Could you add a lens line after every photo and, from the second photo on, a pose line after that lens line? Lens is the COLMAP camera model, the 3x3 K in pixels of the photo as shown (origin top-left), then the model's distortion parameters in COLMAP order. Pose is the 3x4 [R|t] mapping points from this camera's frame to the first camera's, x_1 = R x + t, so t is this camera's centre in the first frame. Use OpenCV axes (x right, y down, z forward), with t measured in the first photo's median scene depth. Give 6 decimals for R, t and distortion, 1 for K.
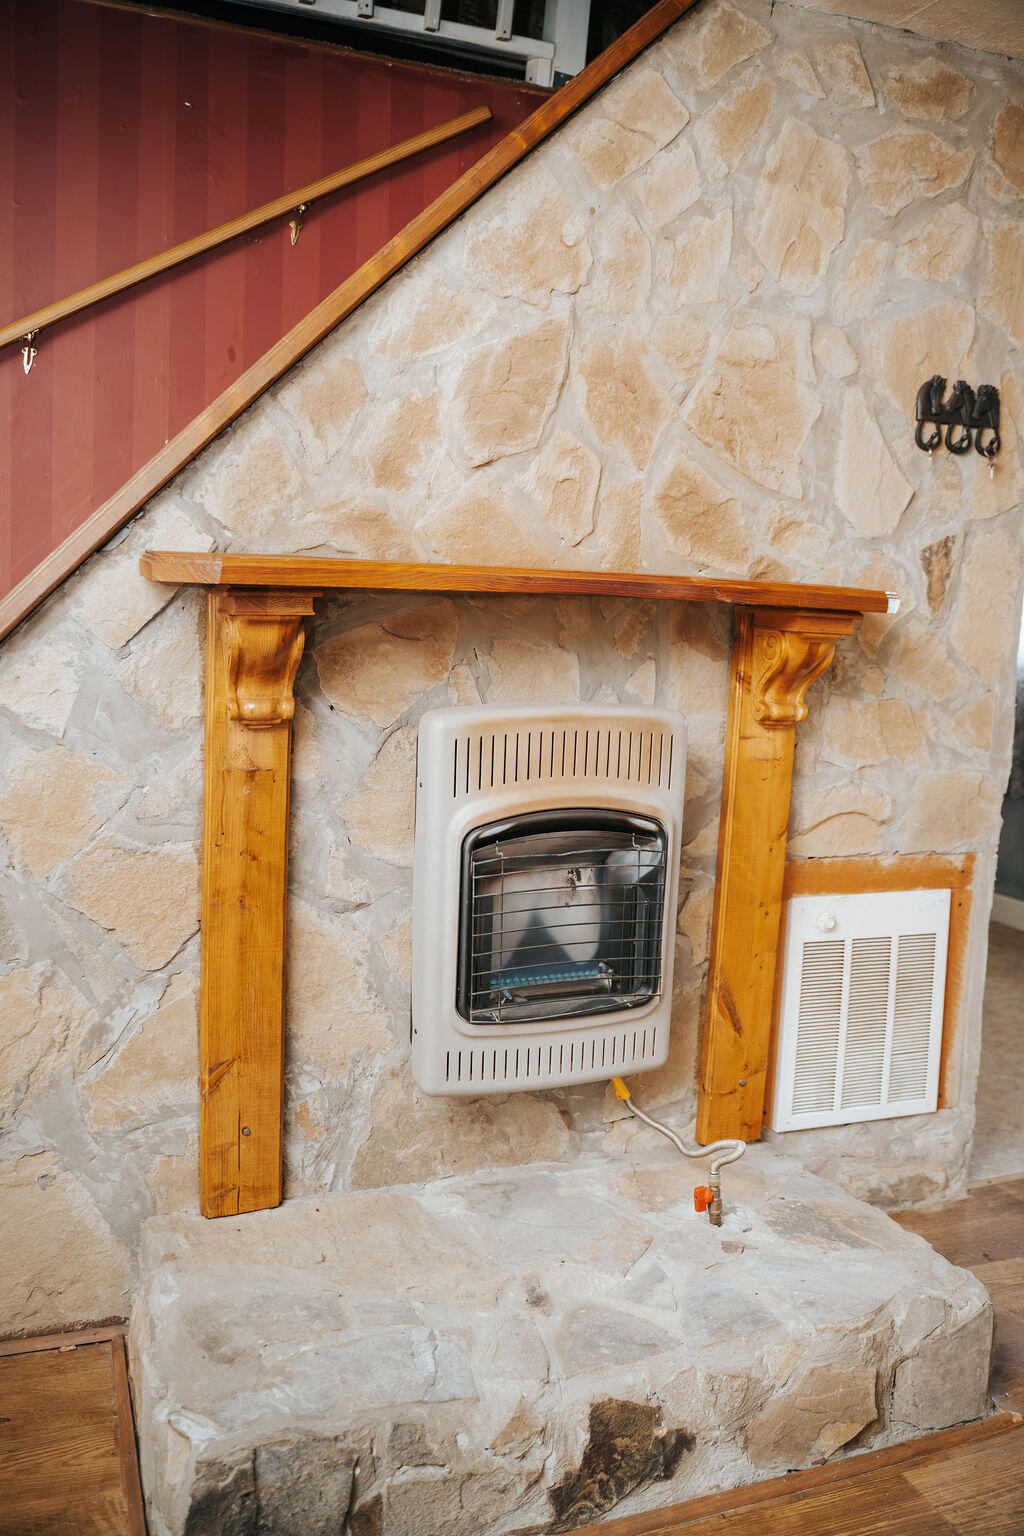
lens RADIAL K [[1286.2, 0, 512.0], [0, 1286.2, 768.0], [0, 0, 1]] dist [-0.104470, 0.078804]
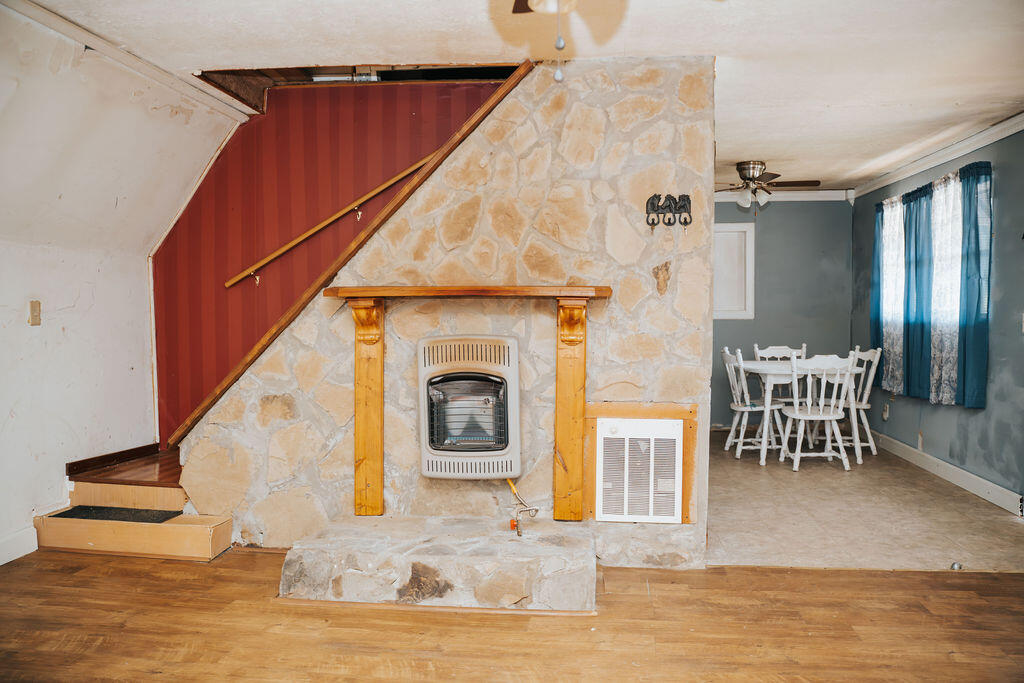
lens RADIAL K [[857.4, 0, 512.0], [0, 857.4, 341.5], [0, 0, 1]] dist [-0.104470, 0.078804]
pose [[0.882612, -0.020683, -0.469647, 0.921935], [-0.025547, 0.995445, -0.091848, 0.122922], [0.469407, 0.093064, 0.878064, -0.529788]]
